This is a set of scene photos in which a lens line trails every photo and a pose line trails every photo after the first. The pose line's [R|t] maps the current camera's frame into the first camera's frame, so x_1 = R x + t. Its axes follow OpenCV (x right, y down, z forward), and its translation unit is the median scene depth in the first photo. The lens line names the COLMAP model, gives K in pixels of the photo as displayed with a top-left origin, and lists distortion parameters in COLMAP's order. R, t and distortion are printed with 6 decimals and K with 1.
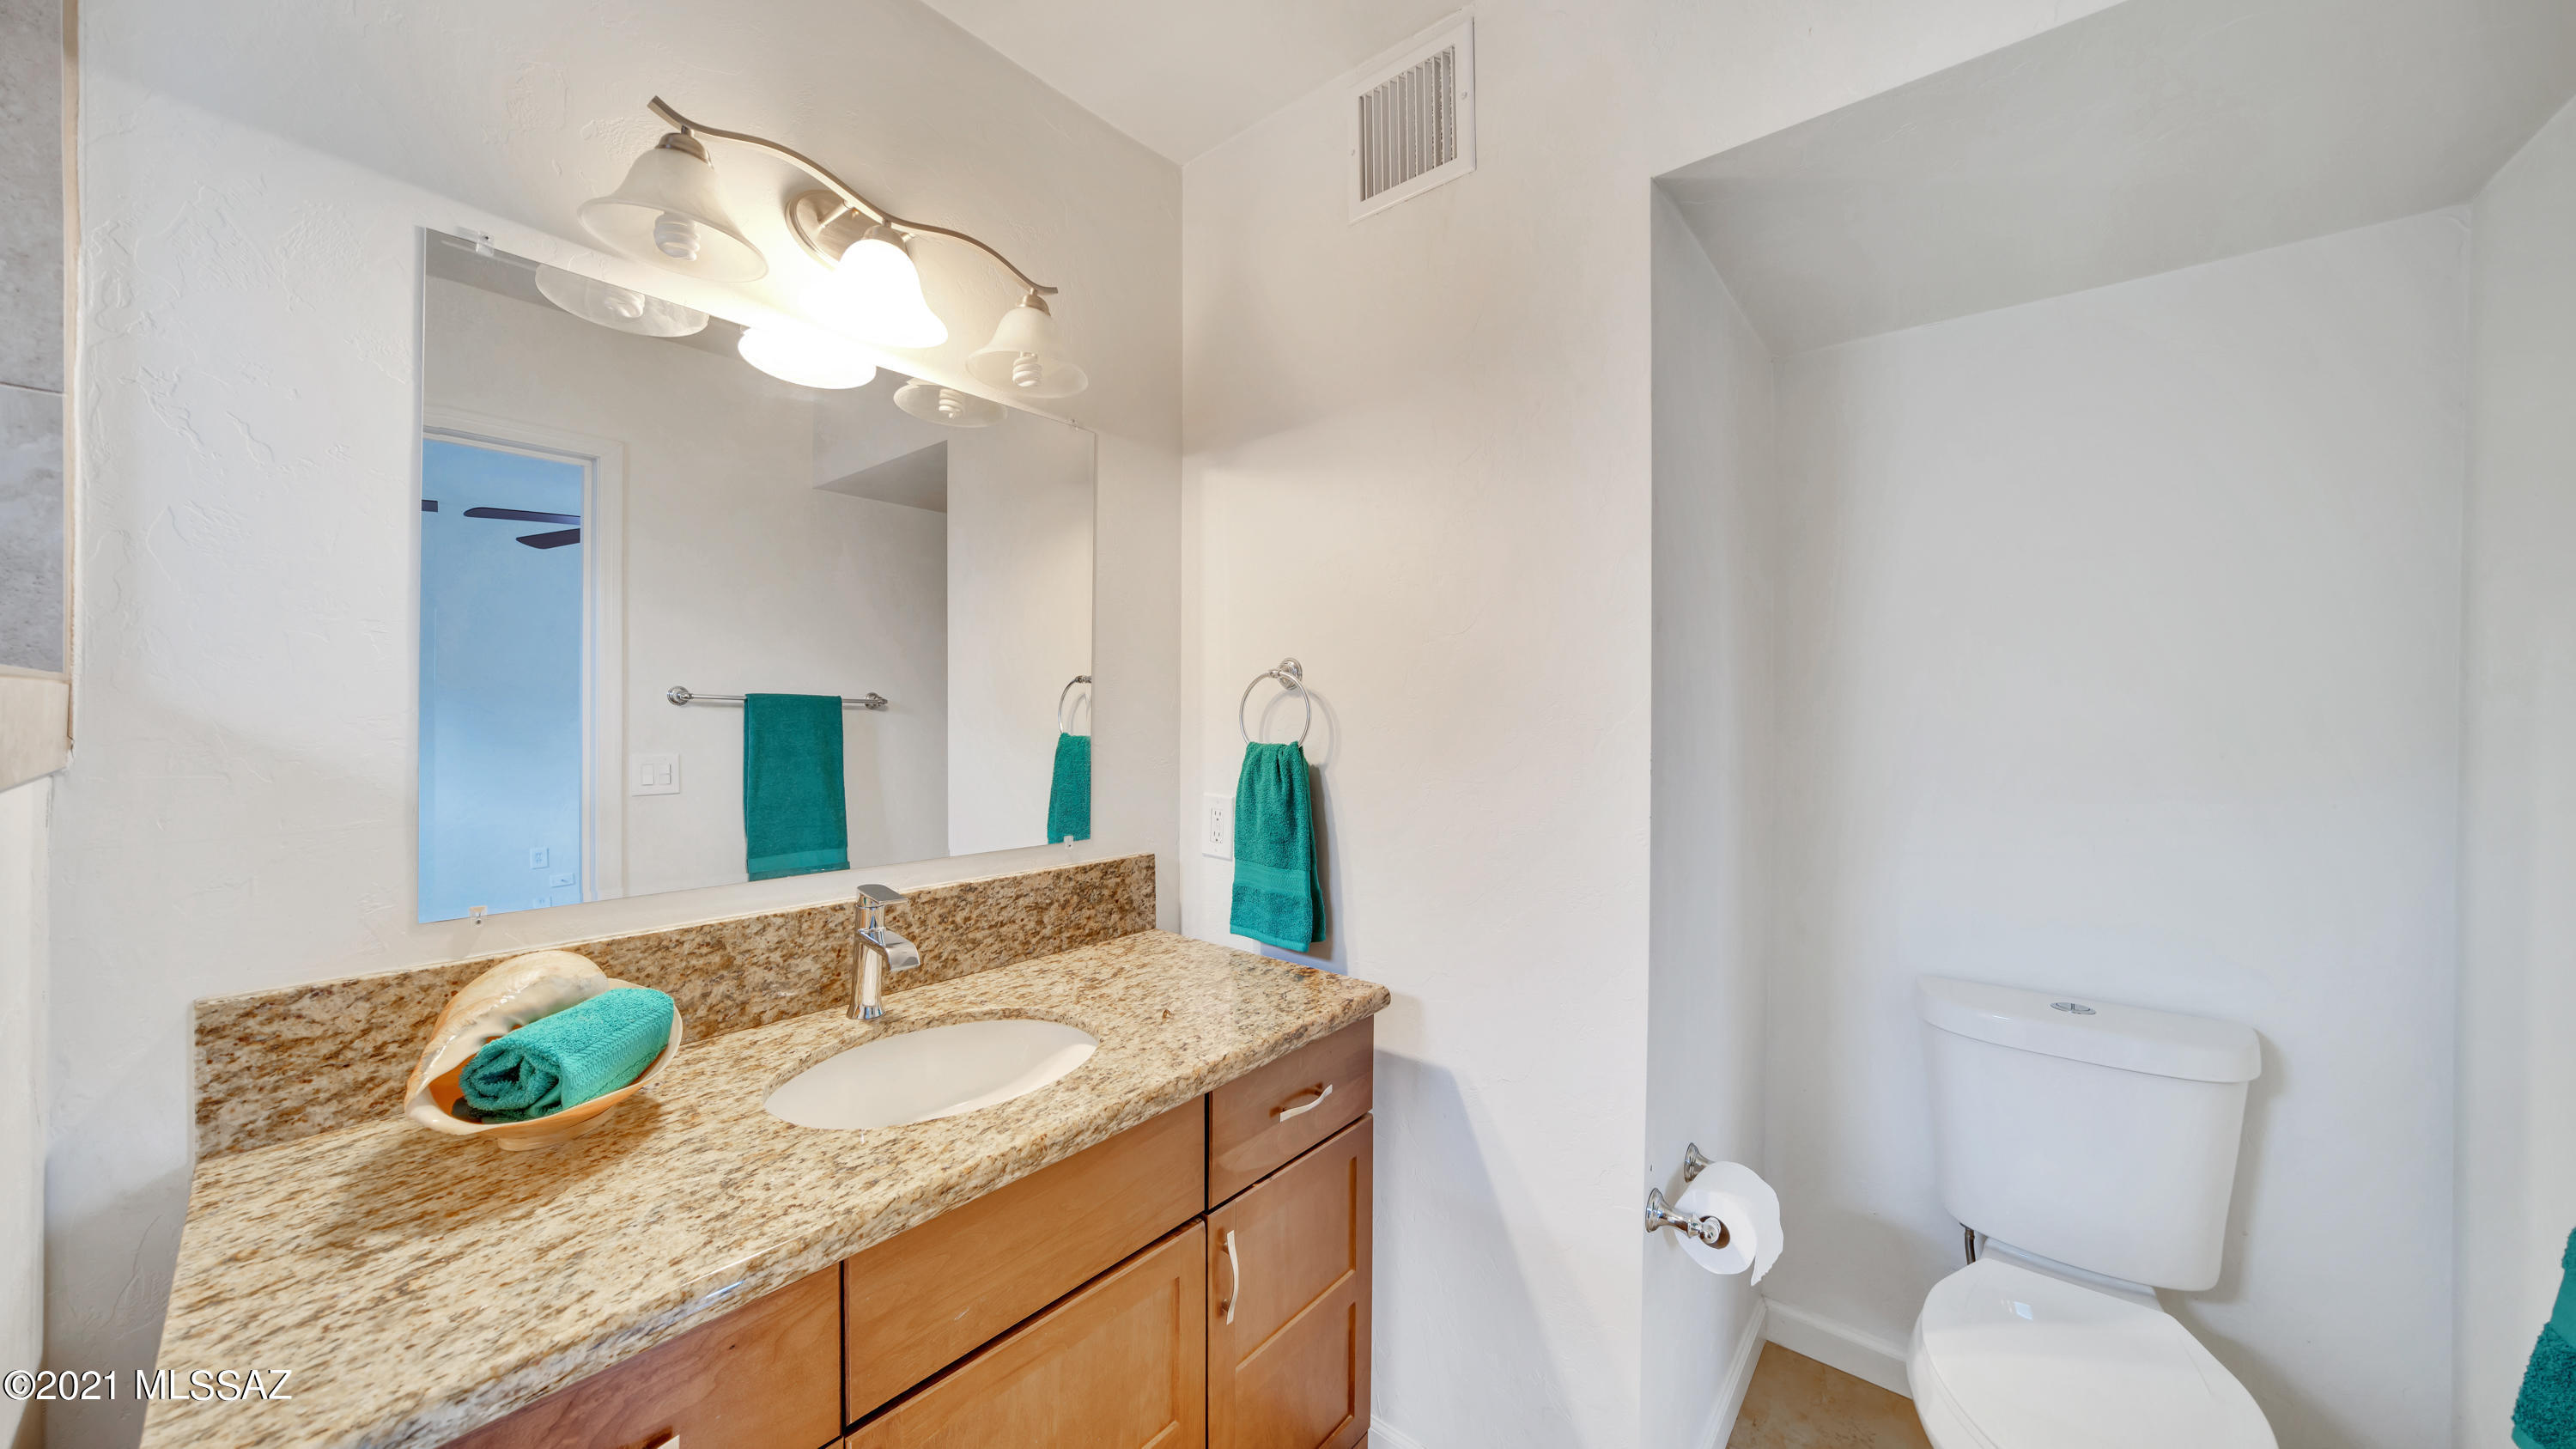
lens RADIAL K [[873.6, 0, 1277.1], [0, 873.6, 715.9], [0, 0, 1]] dist [-0.000080, 0.000275]
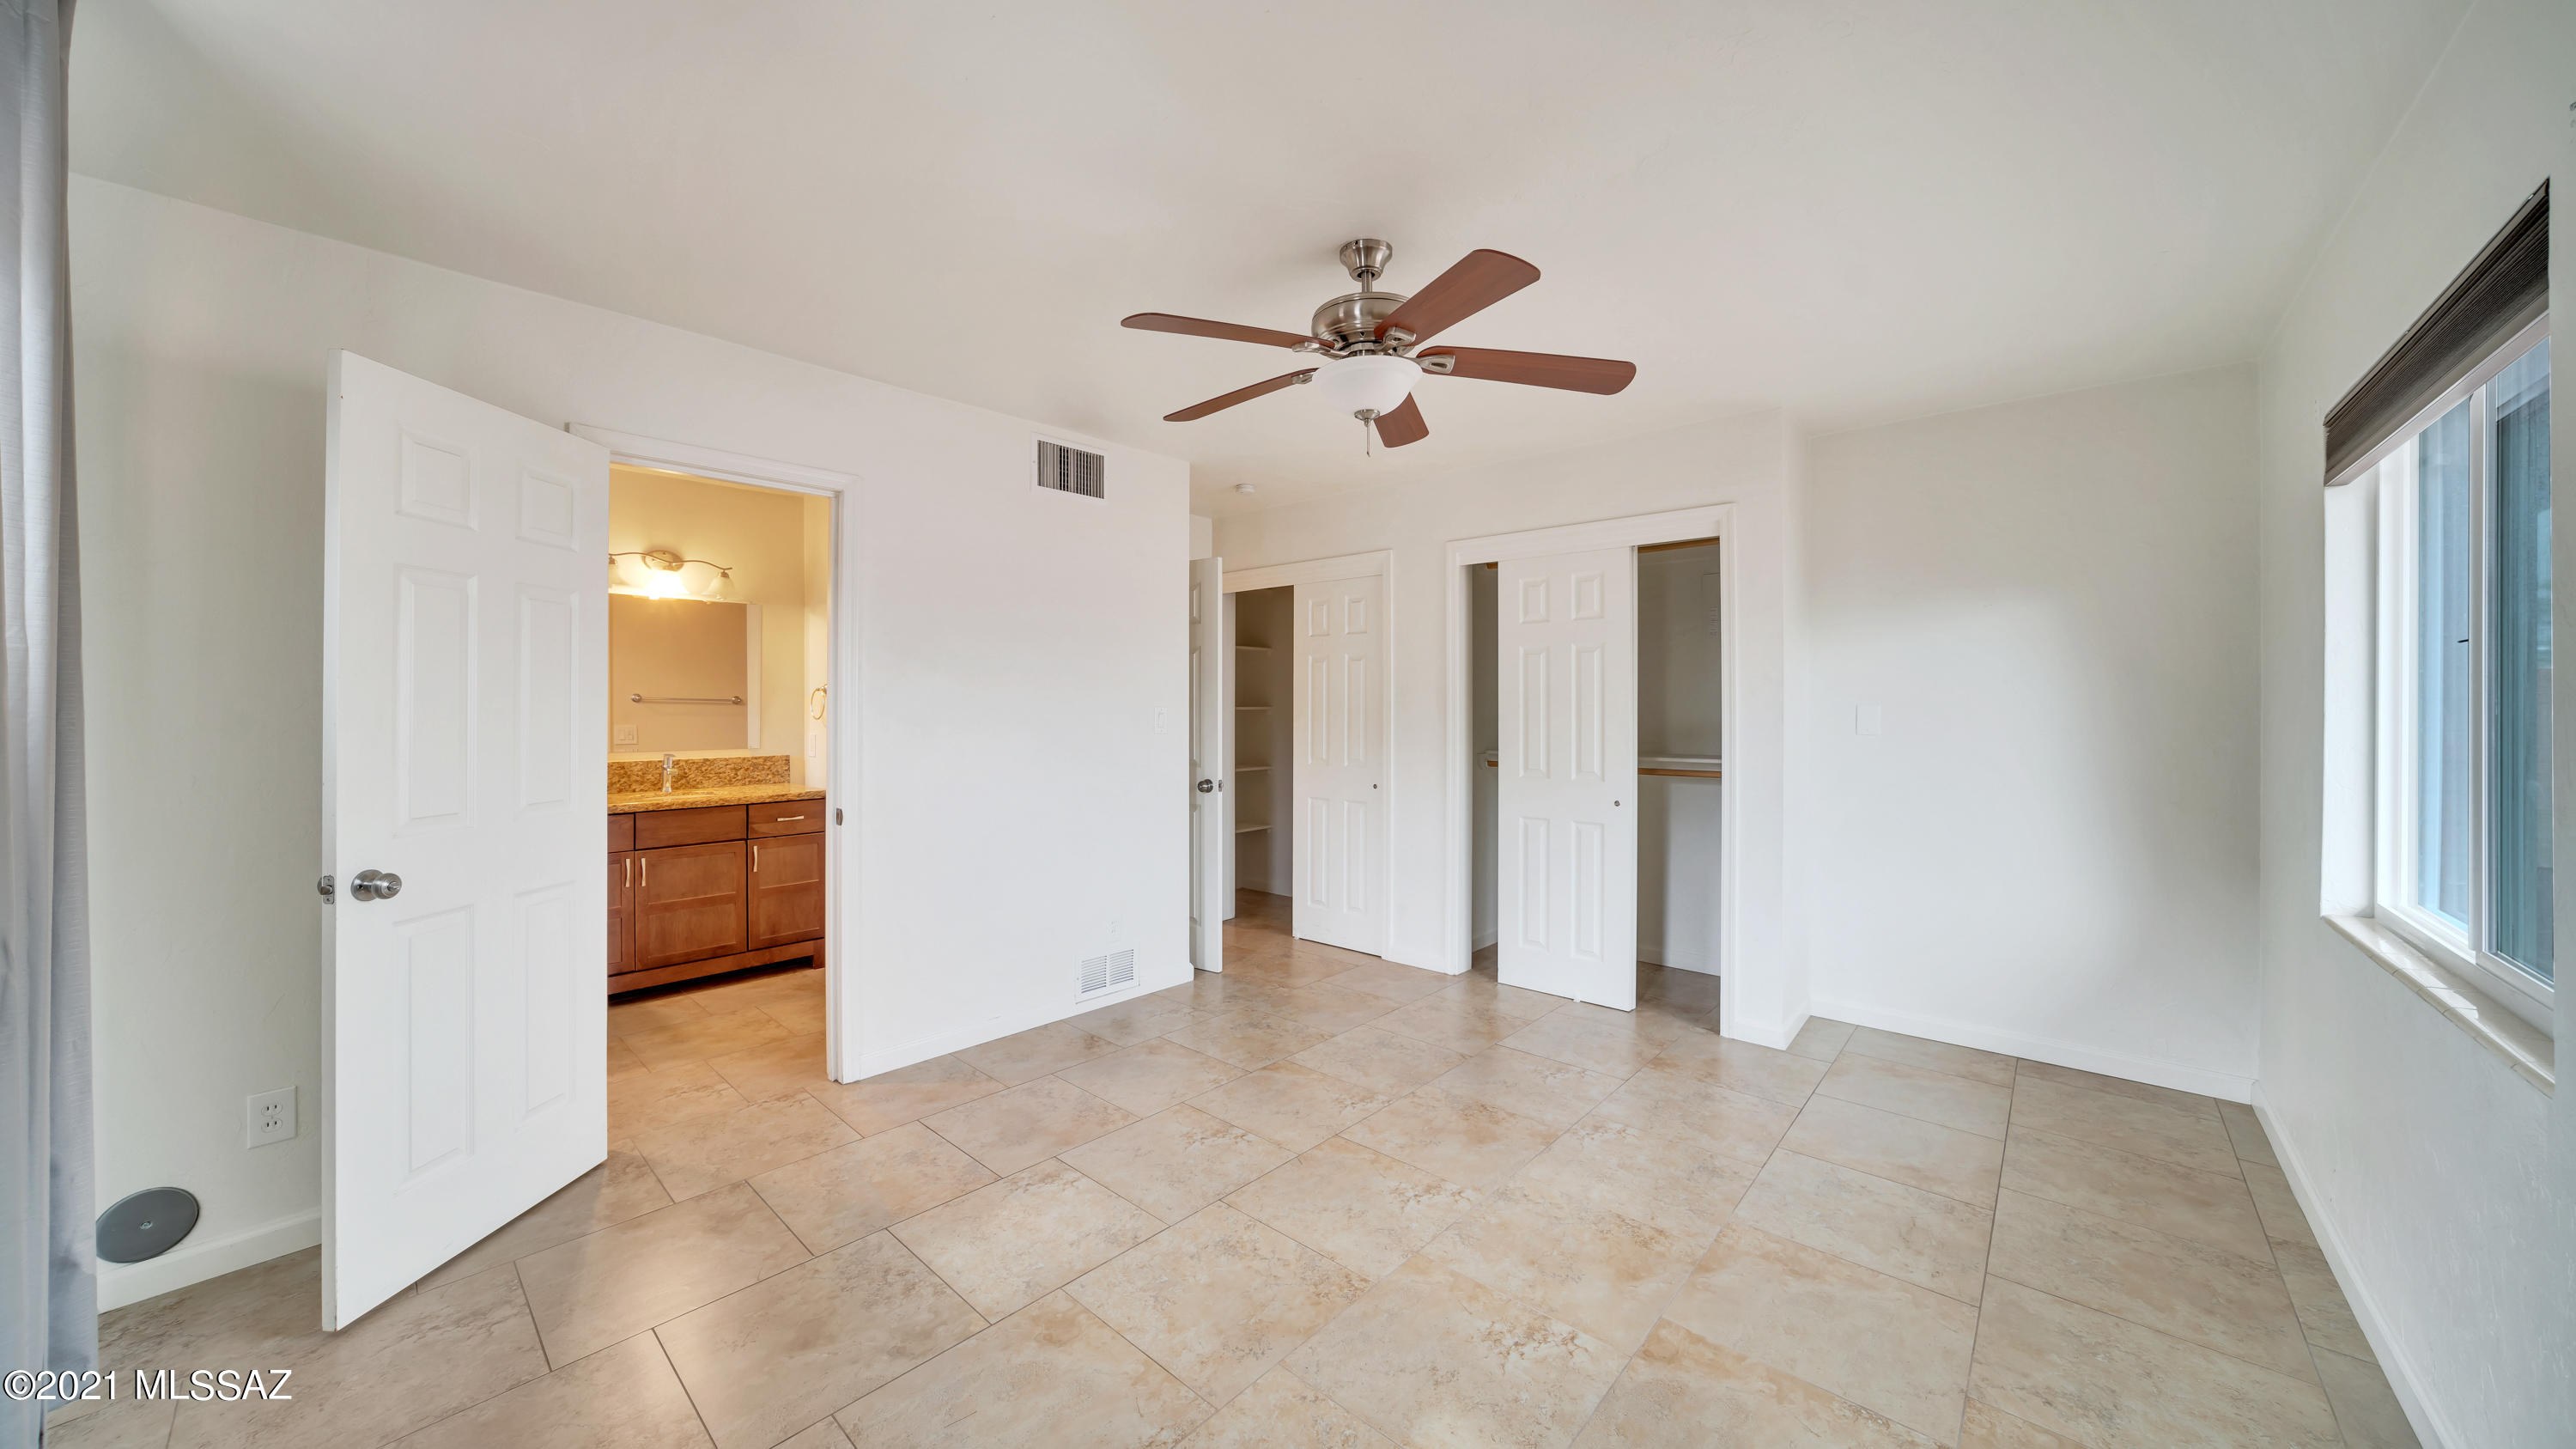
lens RADIAL K [[873.1, 0, 1285.0], [0, 873.1, 705.6], [0, 0, 1]] dist [-0.041014, 0.000051]
pose [[0.999854, -0.005751, -0.016121, 2.065006], [0.005670, 0.999971, -0.005029, 0.033938], [0.016149, 0.004937, 0.999857, -2.372825]]
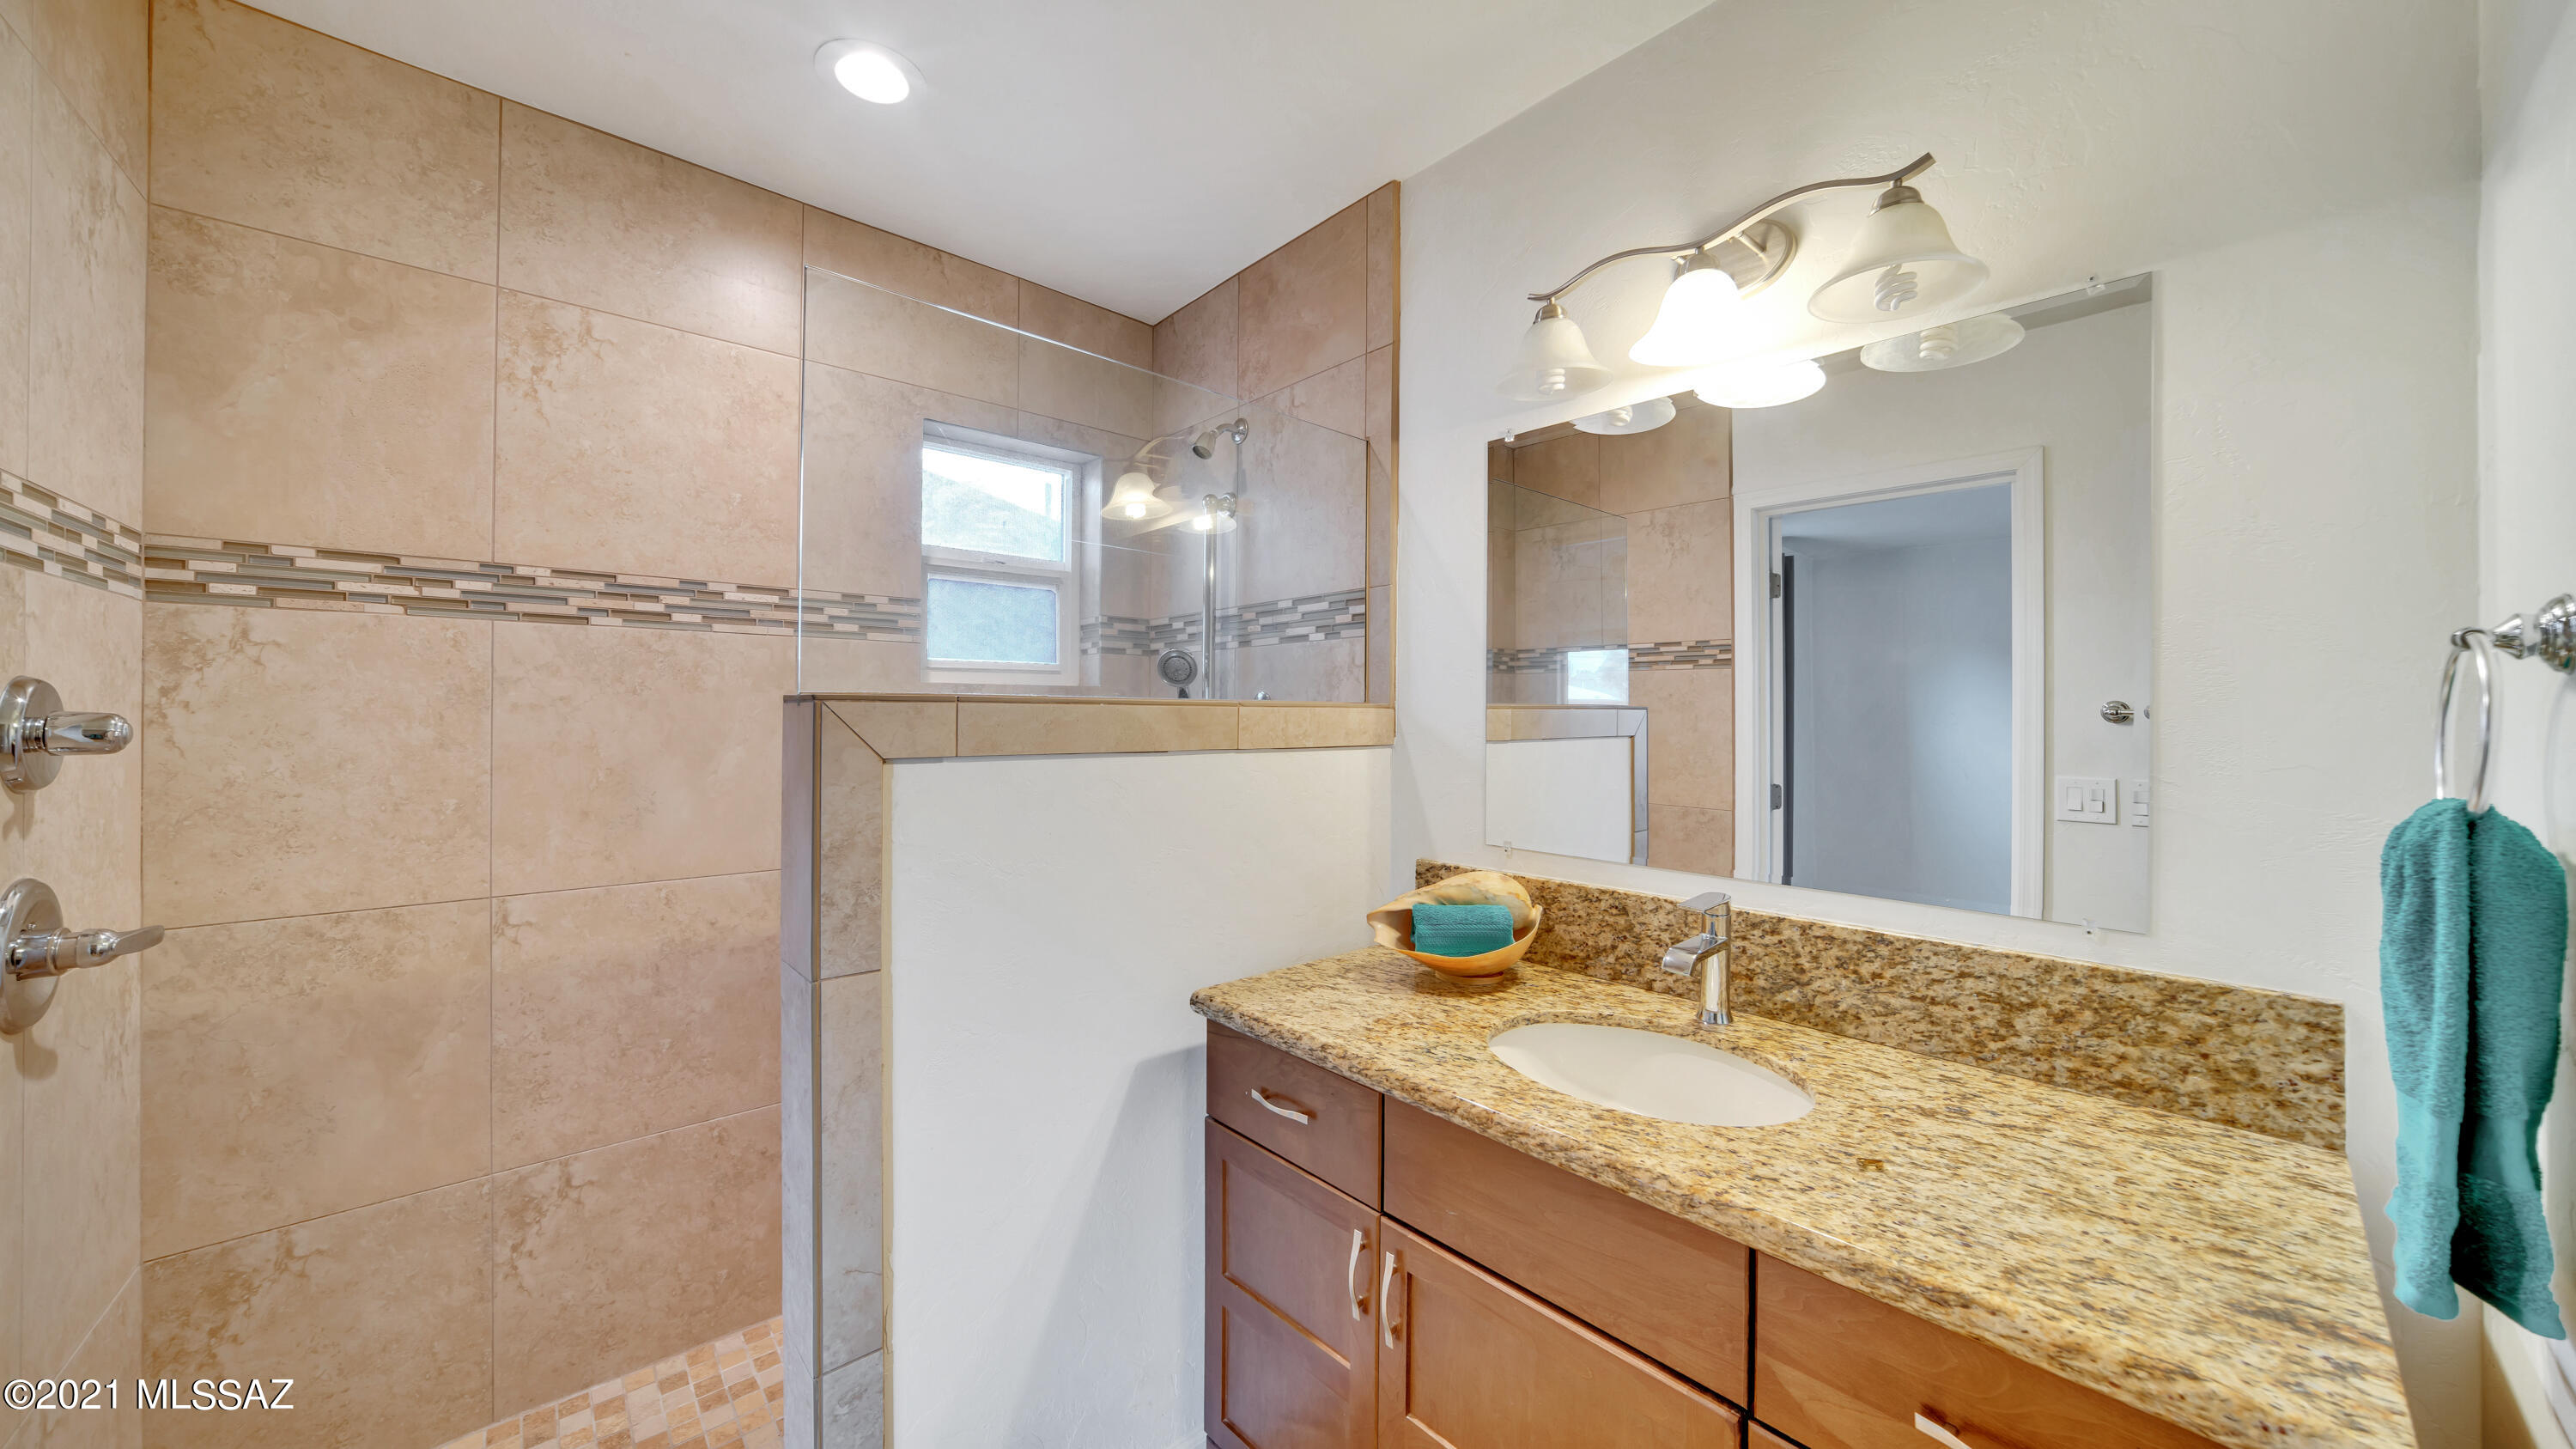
lens RADIAL K [[873.6, 0, 1277.1], [0, 873.6, 715.9], [0, 0, 1]] dist [-0.000080, 0.000275]
pose [[-0.127150, -0.008616, -0.991846, 0.625568], [-0.008471, 0.999935, -0.007600, -0.000950], [0.991847, 0.007436, -0.127215, 0.634533]]
